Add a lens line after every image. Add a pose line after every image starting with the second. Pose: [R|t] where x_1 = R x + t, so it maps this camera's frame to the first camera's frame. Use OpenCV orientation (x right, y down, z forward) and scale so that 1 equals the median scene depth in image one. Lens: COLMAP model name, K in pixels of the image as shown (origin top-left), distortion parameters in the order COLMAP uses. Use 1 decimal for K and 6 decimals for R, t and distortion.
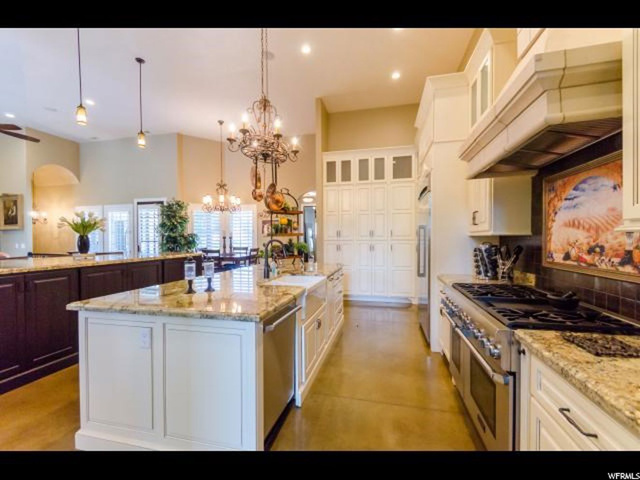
lens RADIAL K [[279.6, 0, 318.4], [0, 279.6, 241.6], [0, 0, 1]] dist [0.001281, -0.001003]
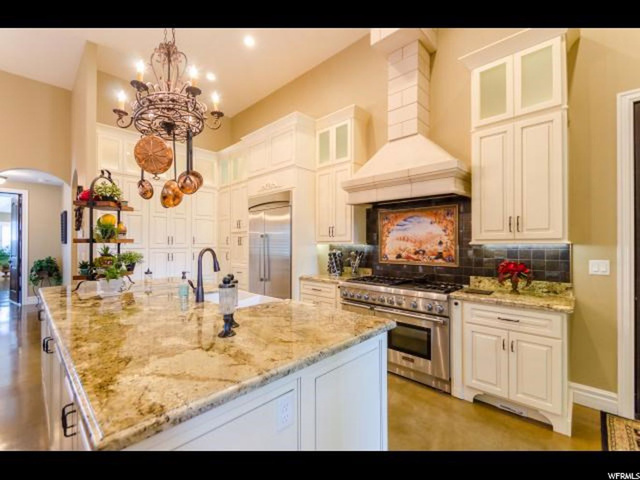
lens RADIAL K [[279.6, 0, 322.0], [0, 279.6, 241.8], [0, 0, 1]] dist [0.001281, -0.001003]
pose [[0.494876, 0.013675, 0.868856, -0.996406], [0.008000, 0.999762, -0.020292, -0.010454], [-0.868927, 0.016993, 0.494649, 0.555840]]
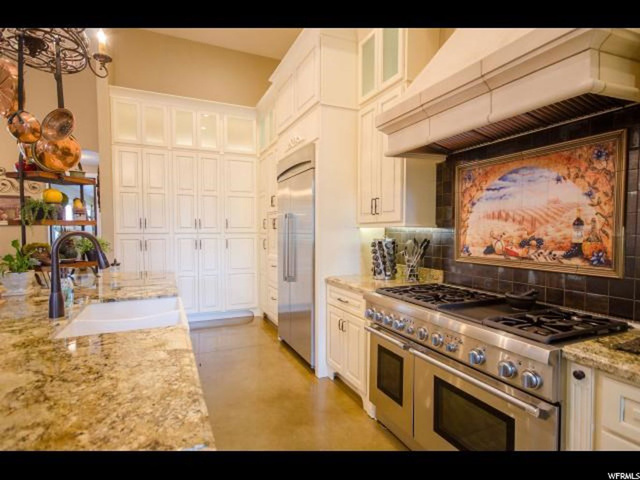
lens RADIAL K [[344.1, 0, 318.7], [0, 344.1, 242.6], [0, 0, 1]] dist [0.024267, -0.000814]
pose [[0.790027, -0.017149, 0.612832, -0.299036], [0.003688, 0.999724, 0.023220, -0.001811], [-0.613060, -0.016084, 0.789872, 0.450544]]
